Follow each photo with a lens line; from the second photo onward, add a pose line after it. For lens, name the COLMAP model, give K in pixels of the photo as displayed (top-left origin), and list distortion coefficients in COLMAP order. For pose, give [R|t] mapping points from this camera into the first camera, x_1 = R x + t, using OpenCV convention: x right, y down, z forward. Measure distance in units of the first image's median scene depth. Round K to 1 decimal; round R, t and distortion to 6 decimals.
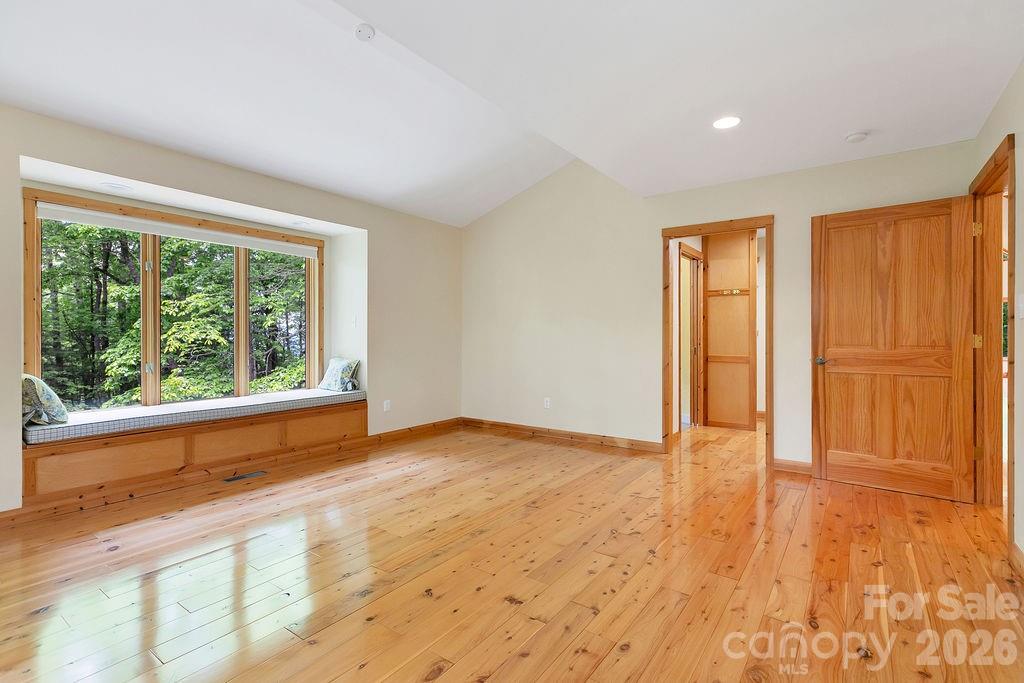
lens RADIAL K [[472.0, 0, 528.2], [0, 472.0, 332.3], [0, 0, 1]] dist [0.013608, -0.002113]
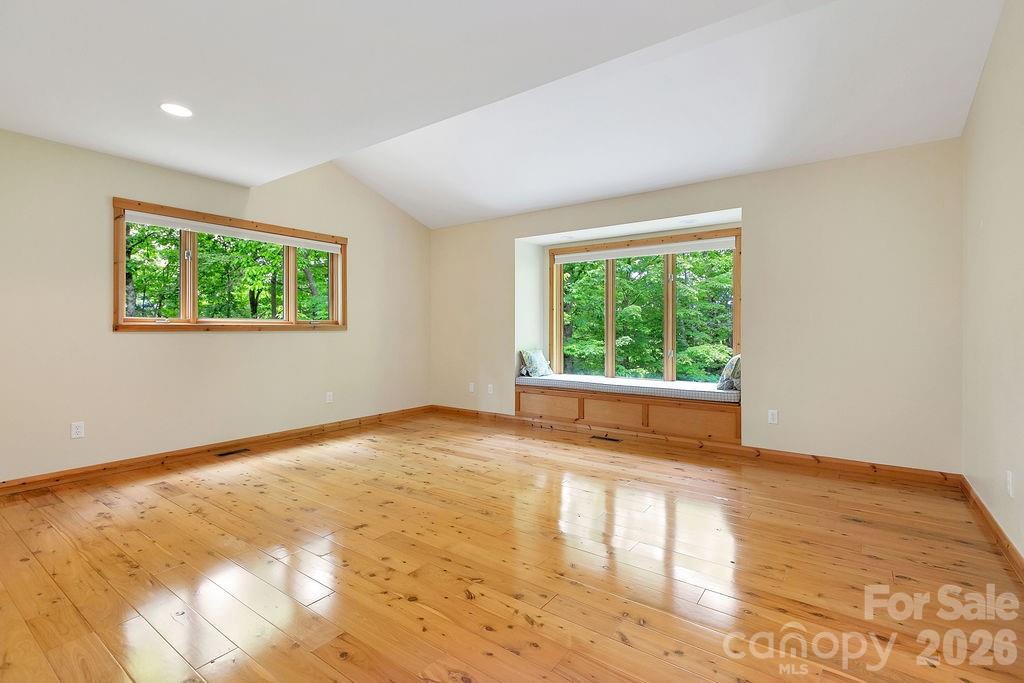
lens RADIAL K [[472.0, 0, 514.1], [0, 472.0, 341.1], [0, 0, 1]] dist [0.013608, -0.002113]
pose [[-0.015681, 0.025231, -0.999559, 0.679015], [0.009988, 0.999636, 0.025076, 0.002593], [0.999827, -0.009590, -0.015927, 0.763984]]
